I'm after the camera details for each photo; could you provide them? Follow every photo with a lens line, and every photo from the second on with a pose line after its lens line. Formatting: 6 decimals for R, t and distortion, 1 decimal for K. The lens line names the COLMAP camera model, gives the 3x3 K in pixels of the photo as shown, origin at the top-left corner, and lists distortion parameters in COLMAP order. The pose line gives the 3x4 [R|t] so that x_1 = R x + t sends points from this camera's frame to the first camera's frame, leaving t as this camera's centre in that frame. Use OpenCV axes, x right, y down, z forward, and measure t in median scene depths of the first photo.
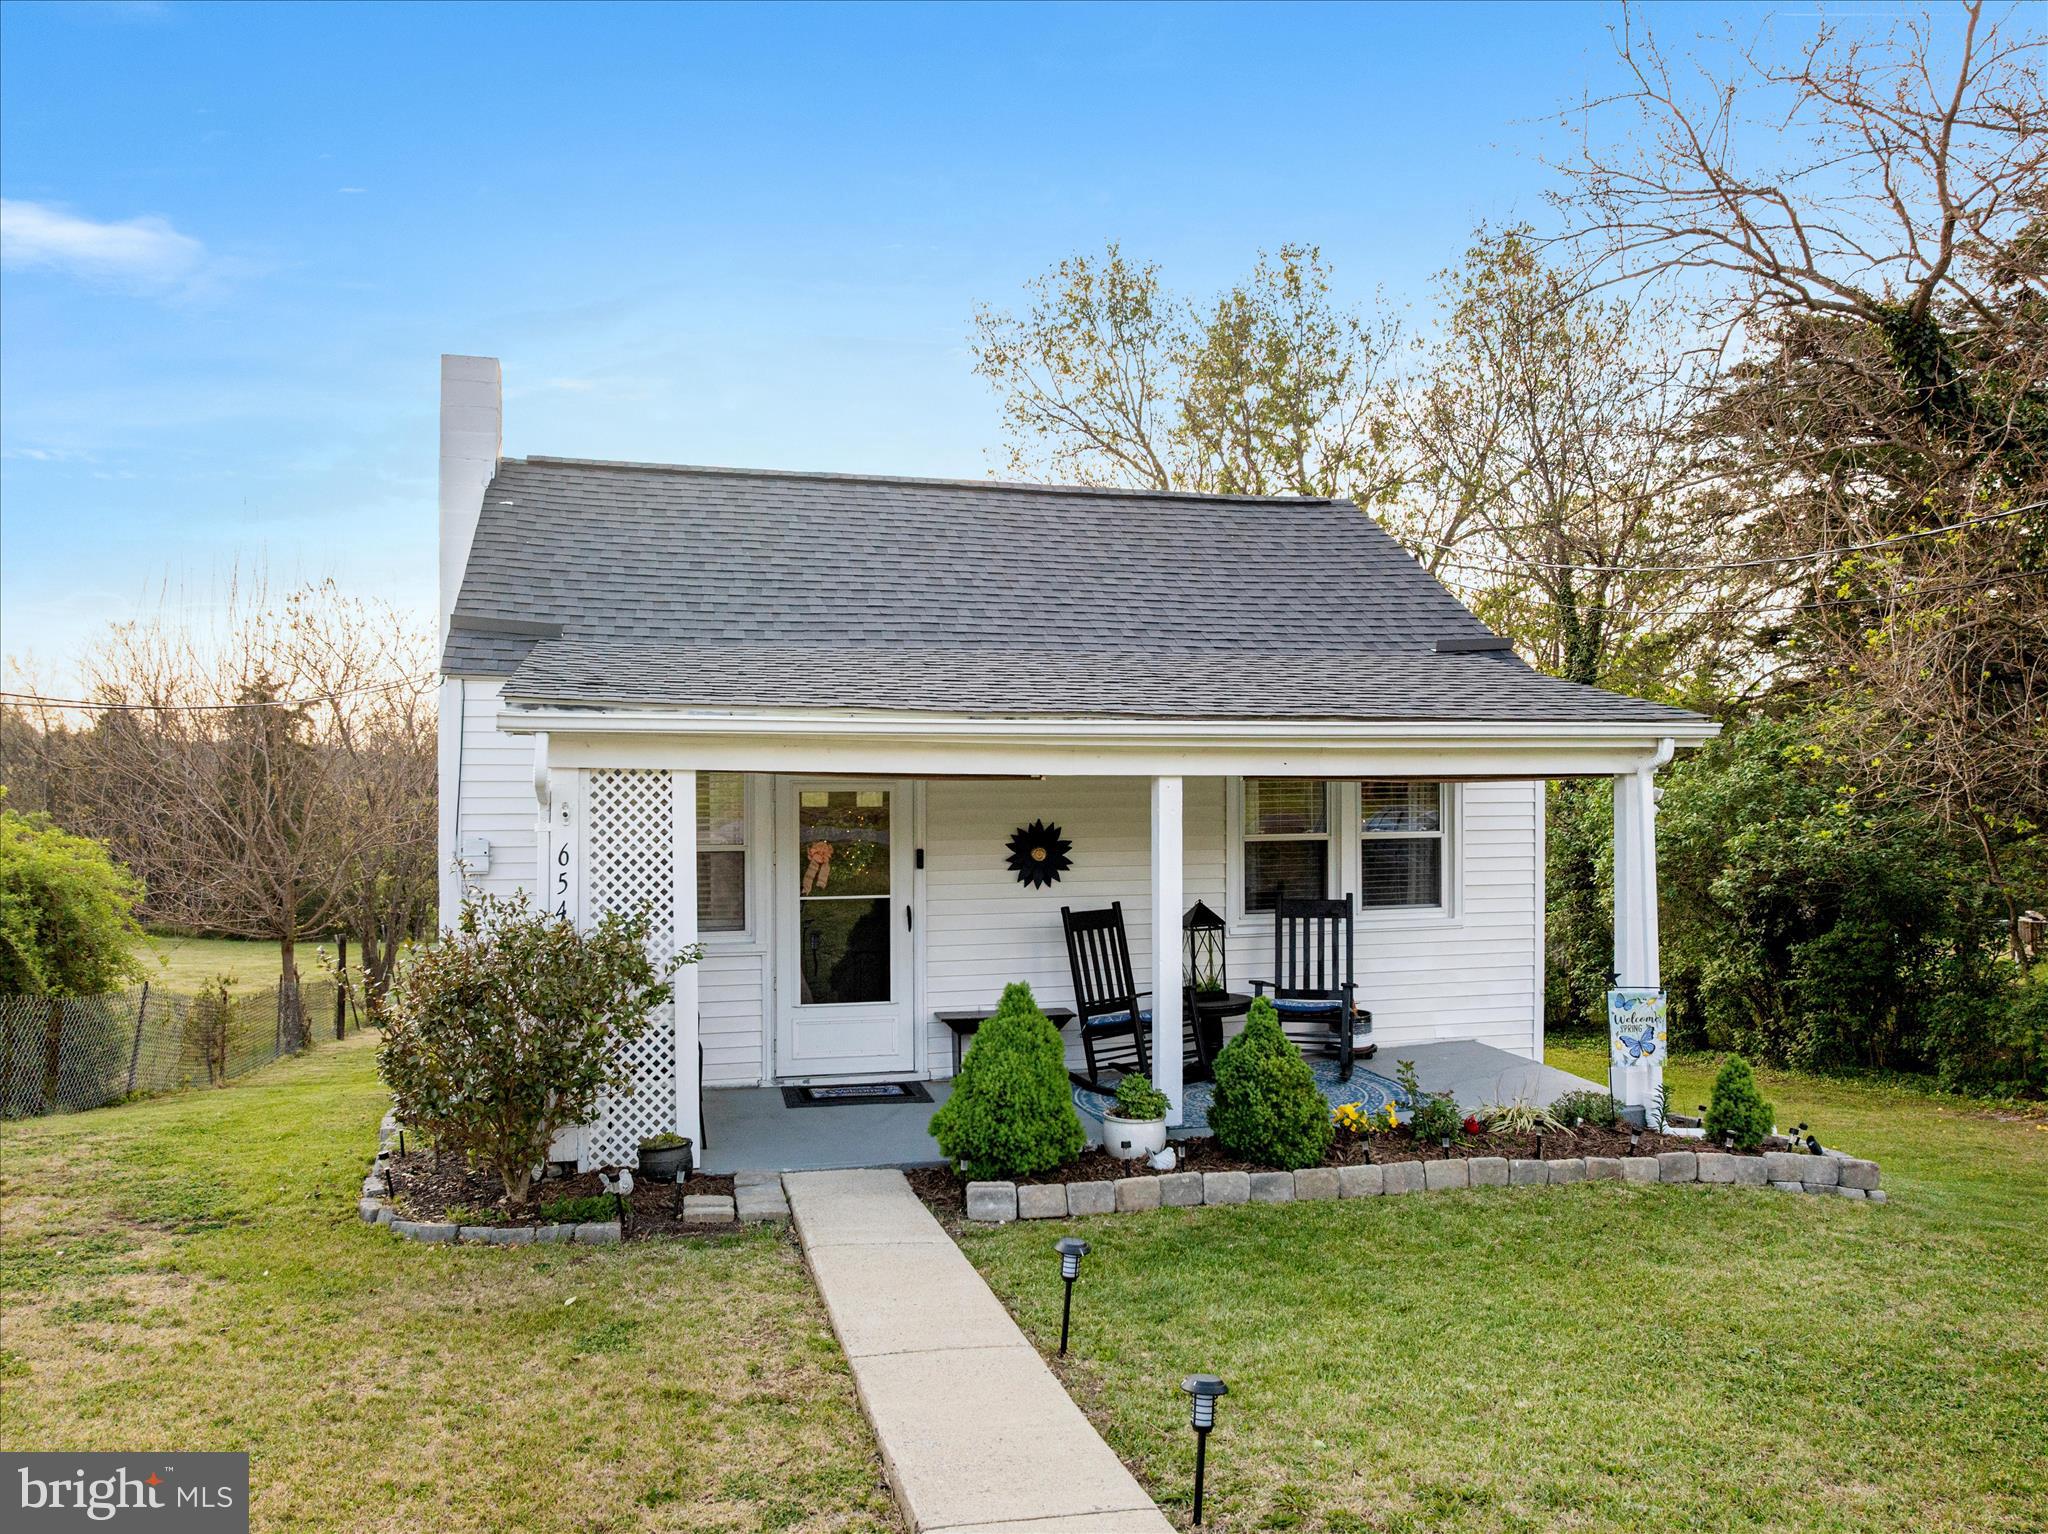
lens RADIAL K [[1432.3, 0, 1026.9], [0, 1432.3, 745.0], [0, 0, 1]] dist [-0.038005, -0.000965]
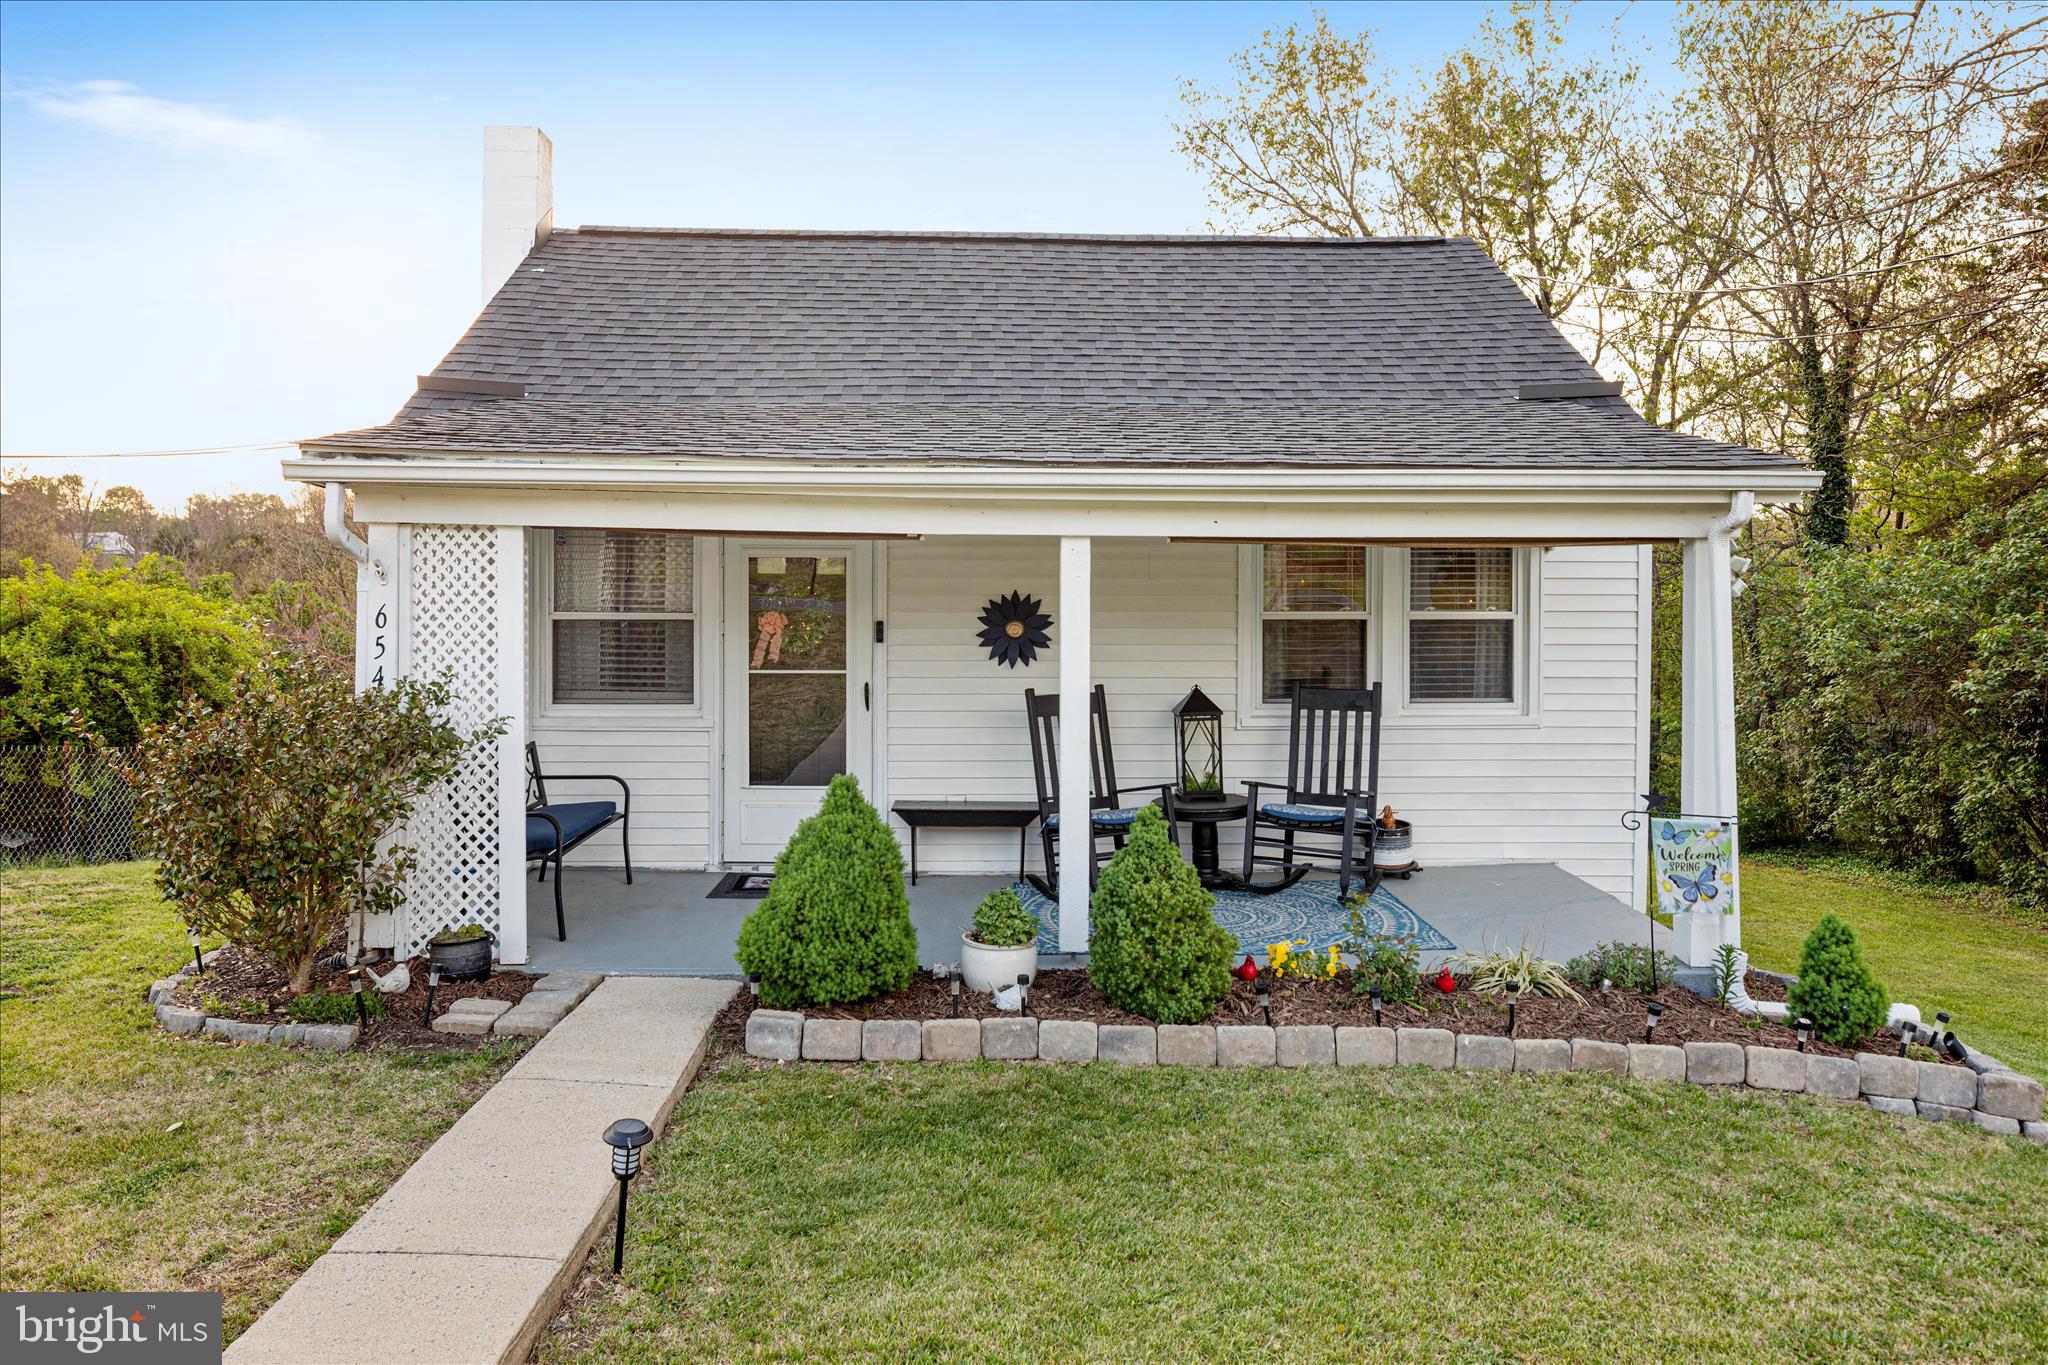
lens RADIAL K [[1341.6, 0, 1019.9], [0, 1341.6, 548.3], [0, 0, 1]] dist [-0.019394, 0.016877]
pose [[0.973670, 0.004438, -0.227919, 0.212796], [-0.002069, 0.999941, 0.010633, 0.017449], [0.227953, -0.009882, 0.973622, 0.192640]]
